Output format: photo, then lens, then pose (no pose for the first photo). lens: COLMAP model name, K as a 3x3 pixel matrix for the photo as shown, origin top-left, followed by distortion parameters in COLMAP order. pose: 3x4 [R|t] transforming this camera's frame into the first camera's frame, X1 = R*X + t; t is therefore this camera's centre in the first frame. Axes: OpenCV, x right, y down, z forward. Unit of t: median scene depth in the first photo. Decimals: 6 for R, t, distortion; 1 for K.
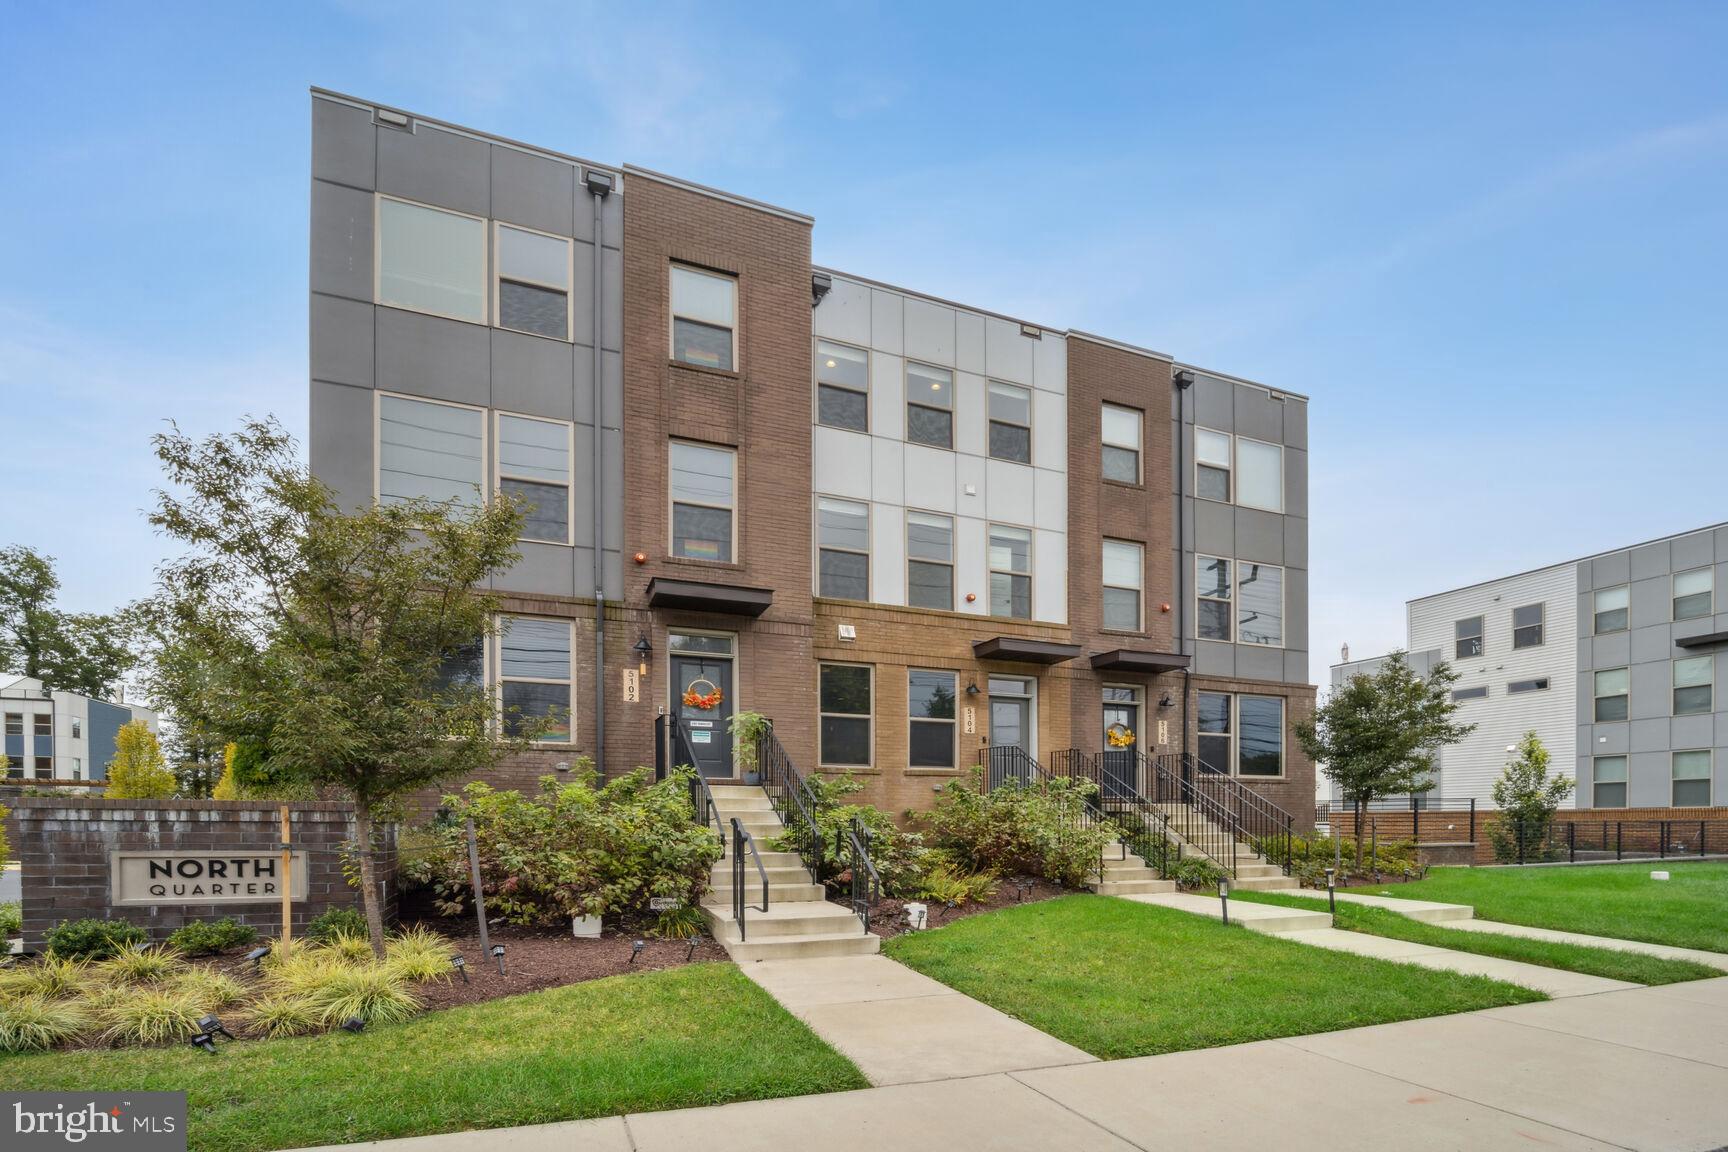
lens RADIAL K [[692.8, 0, 861.4], [0, 692.8, 585.2], [0, 0, 1]] dist [-0.013698, 0.000114]
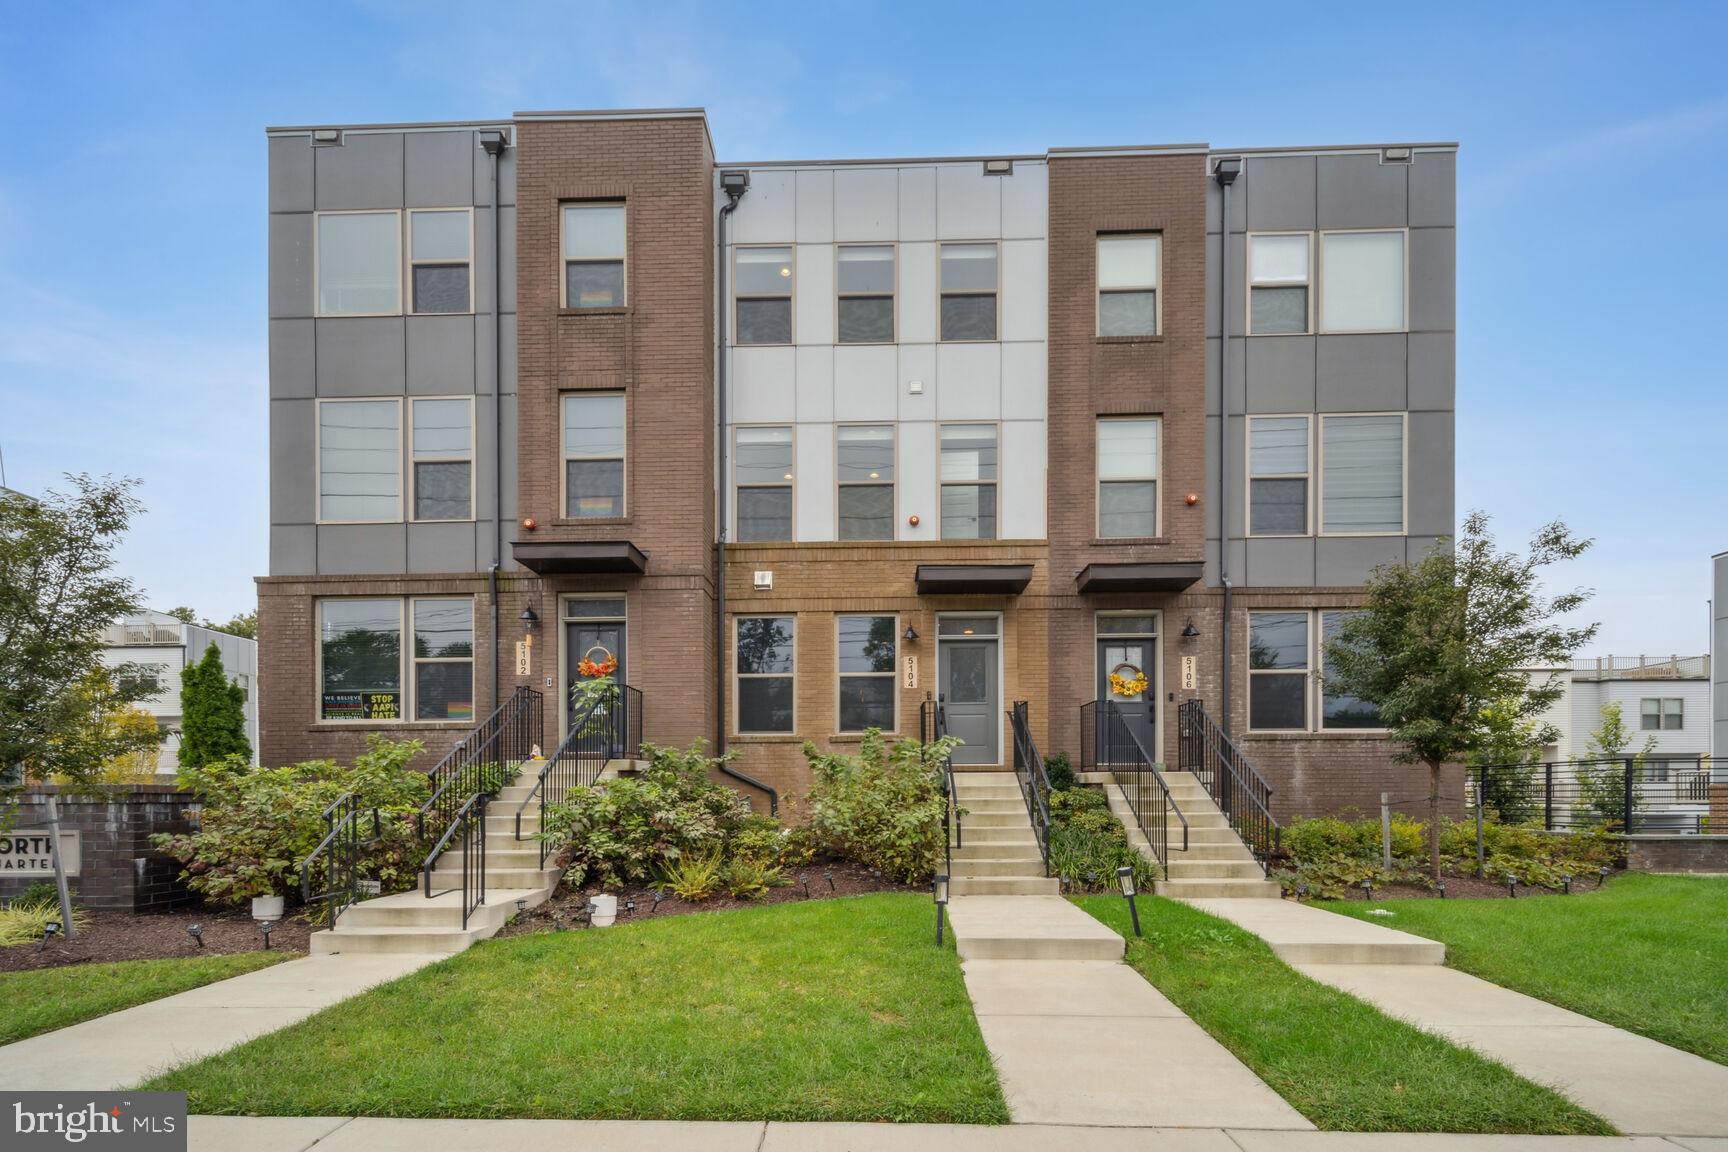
lens RADIAL K [[764.2, 0, 864.0], [0, 764.2, 563.0], [0, 0, 1]] dist [0.002849, -0.000338]
pose [[0.933241, -0.110733, -0.341759, 0.403617], [0.120972, 0.992618, 0.008723, 0.052232], [0.338270, -0.049484, 0.939747, 0.146240]]
